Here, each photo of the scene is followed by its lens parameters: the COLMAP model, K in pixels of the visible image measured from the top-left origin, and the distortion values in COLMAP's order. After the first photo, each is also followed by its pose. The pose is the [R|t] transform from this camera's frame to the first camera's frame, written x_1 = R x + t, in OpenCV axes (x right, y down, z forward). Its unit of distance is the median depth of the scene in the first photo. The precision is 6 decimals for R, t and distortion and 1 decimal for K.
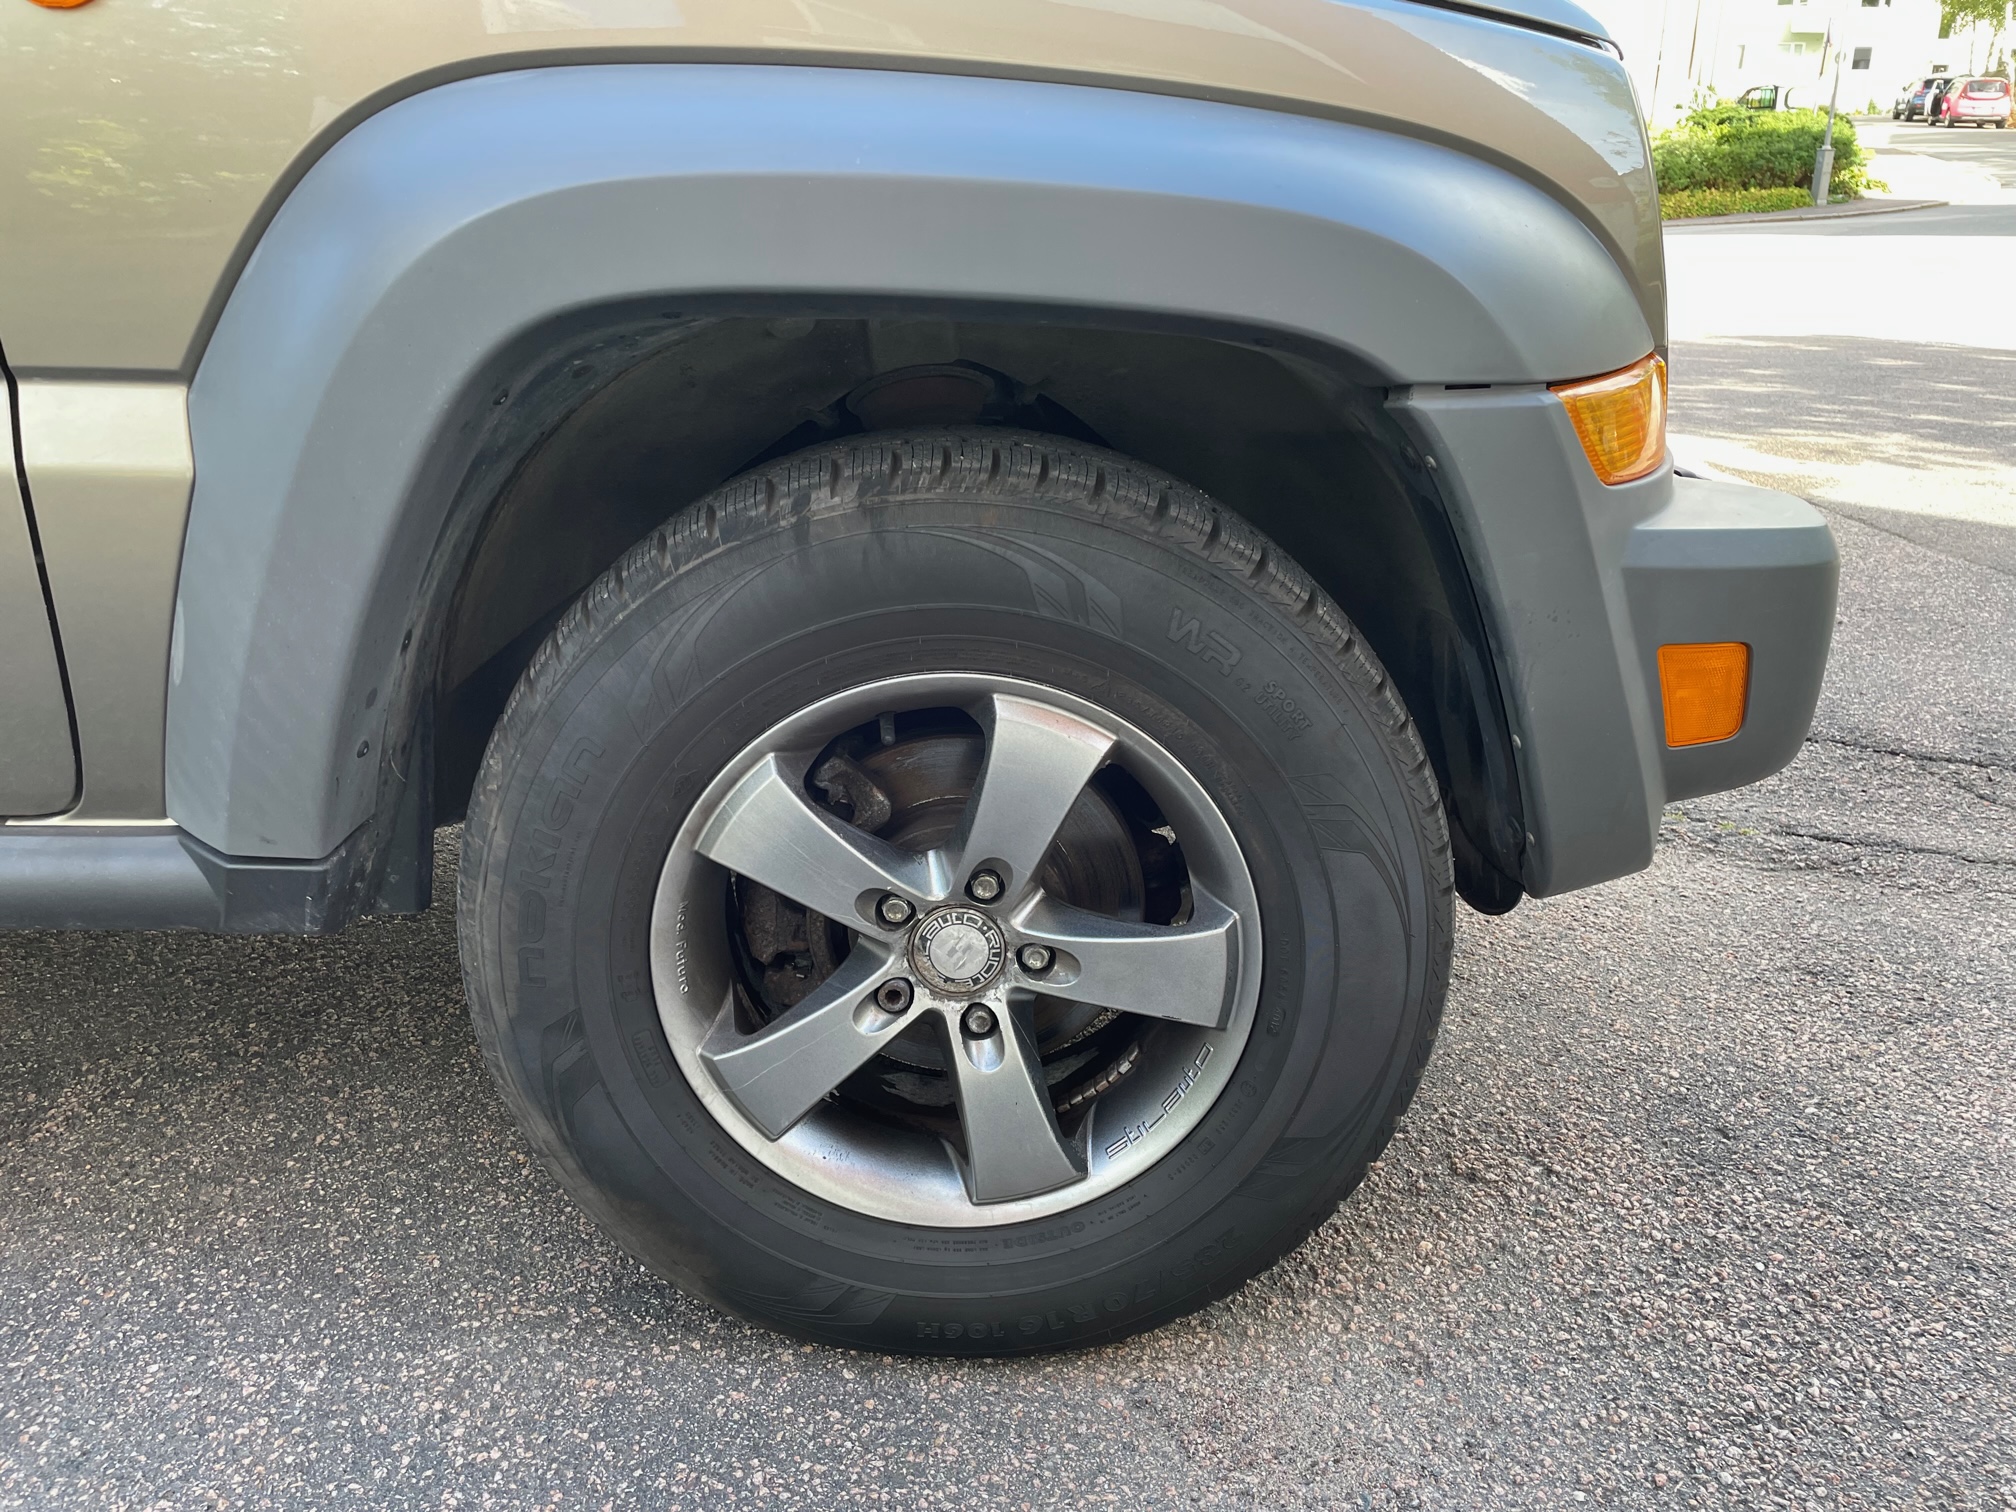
lens RADIAL K [[1550.2, 0, 985.5], [0, 1550.2, 753.2], [0, 0, 1]] dist [0.101024, -0.135758]
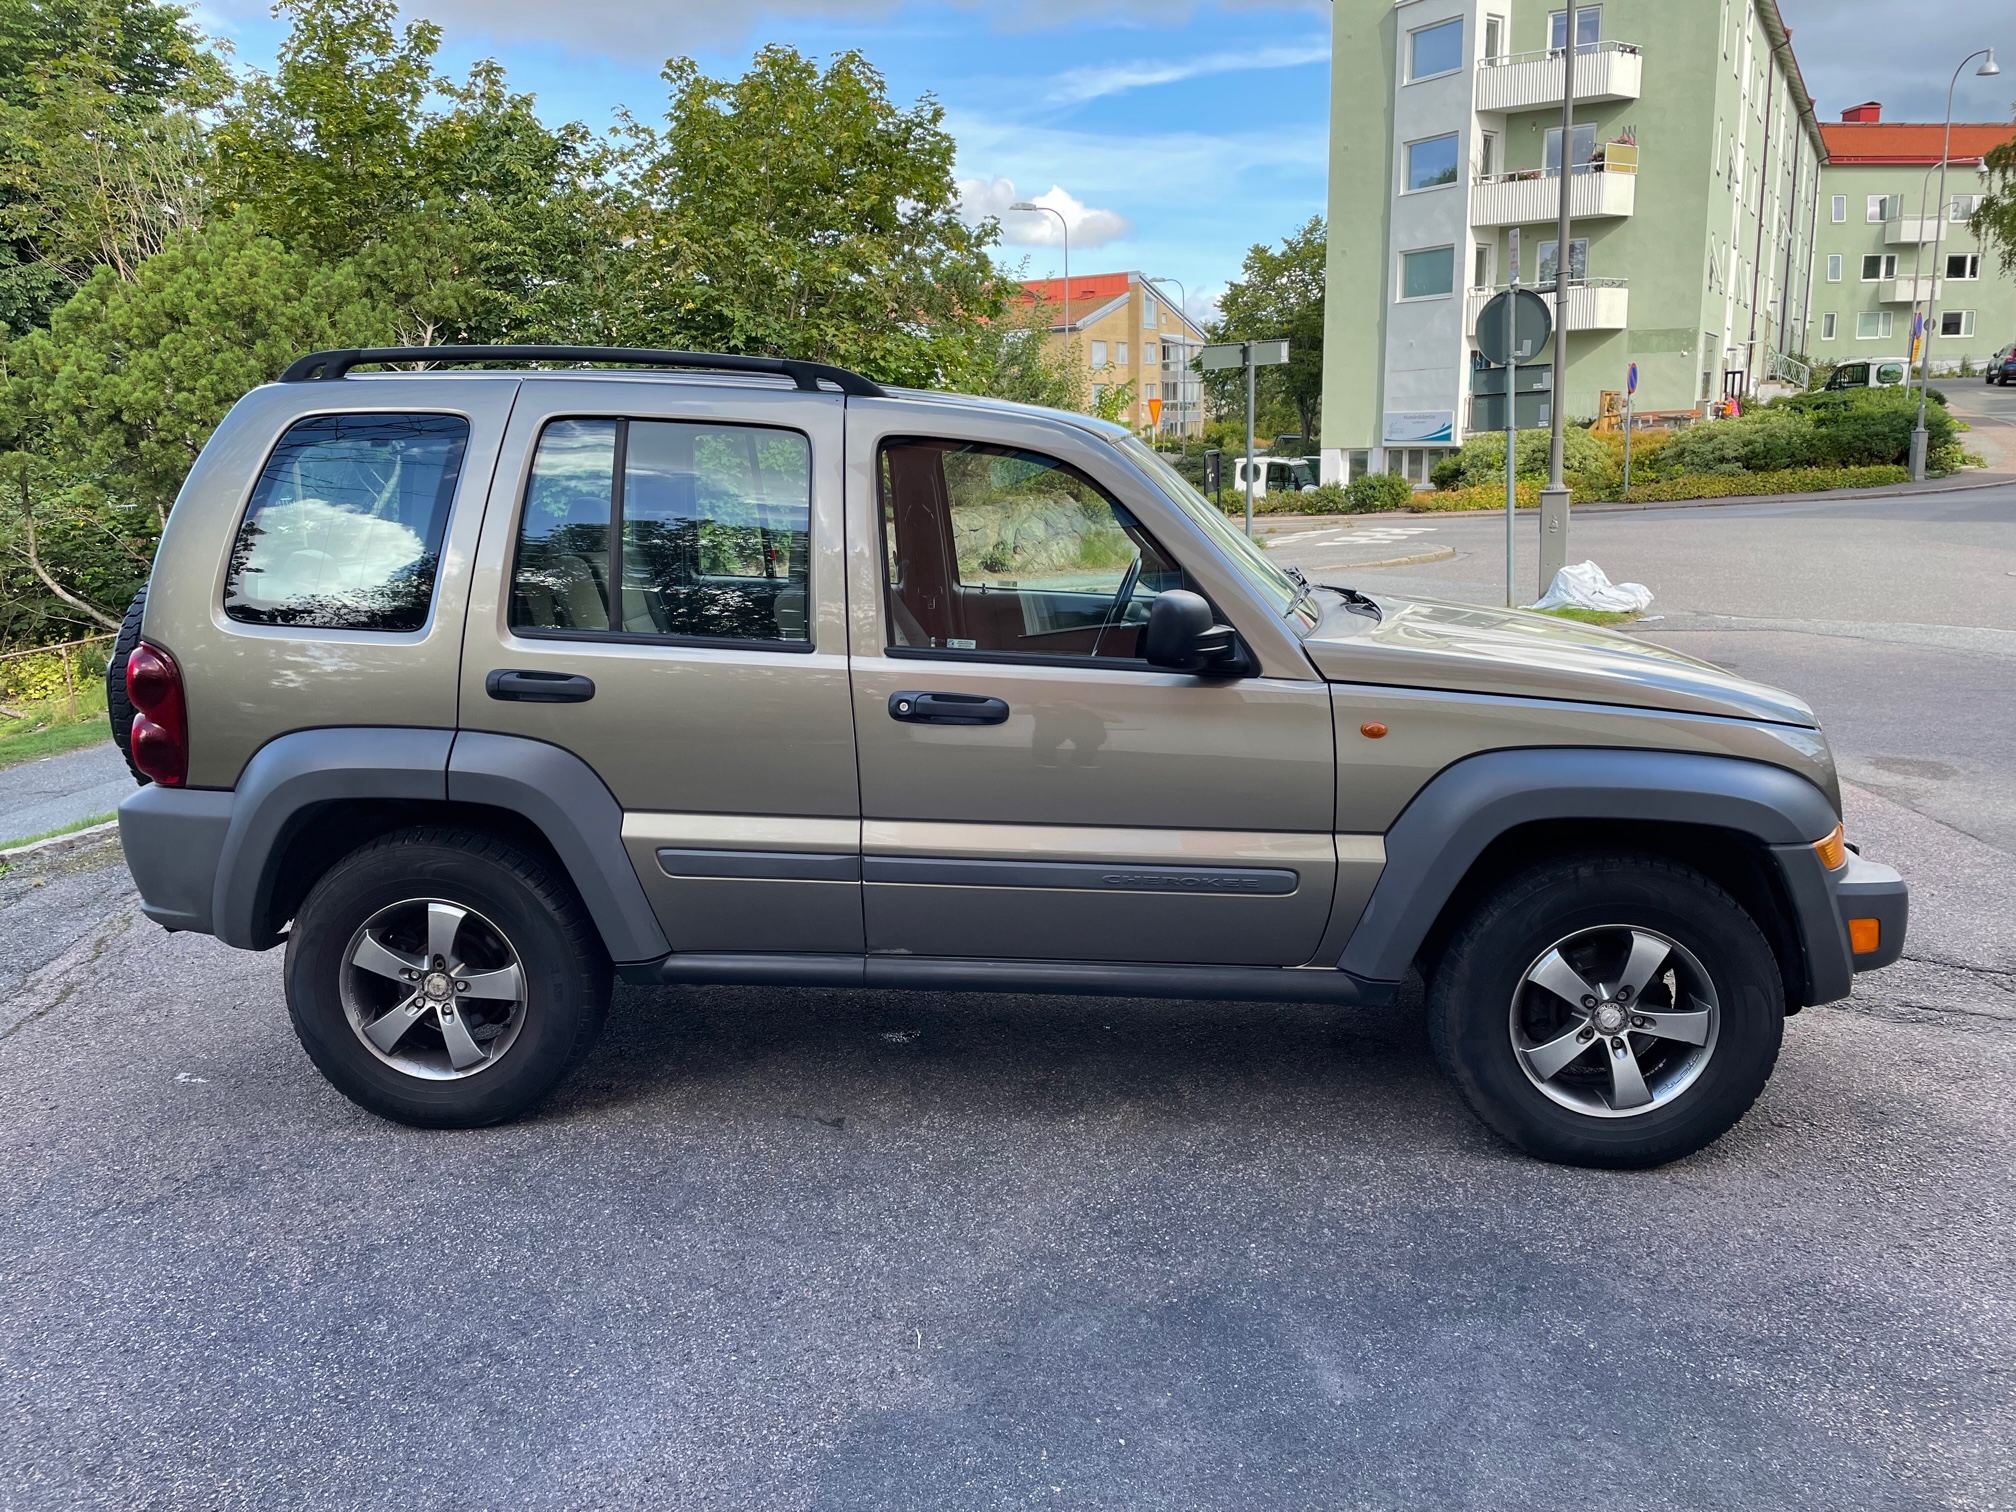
lens RADIAL K [[1527.8, 0, 951.1], [0, 1527.8, 746.7], [0, 0, 1]] dist [0.069996, -0.092376]
pose [[0.996021, 0.004502, -0.089003, -0.935944], [-0.017706, 0.988808, -0.148139, 0.067944], [0.087340, 0.149125, 0.984953, -1.941481]]
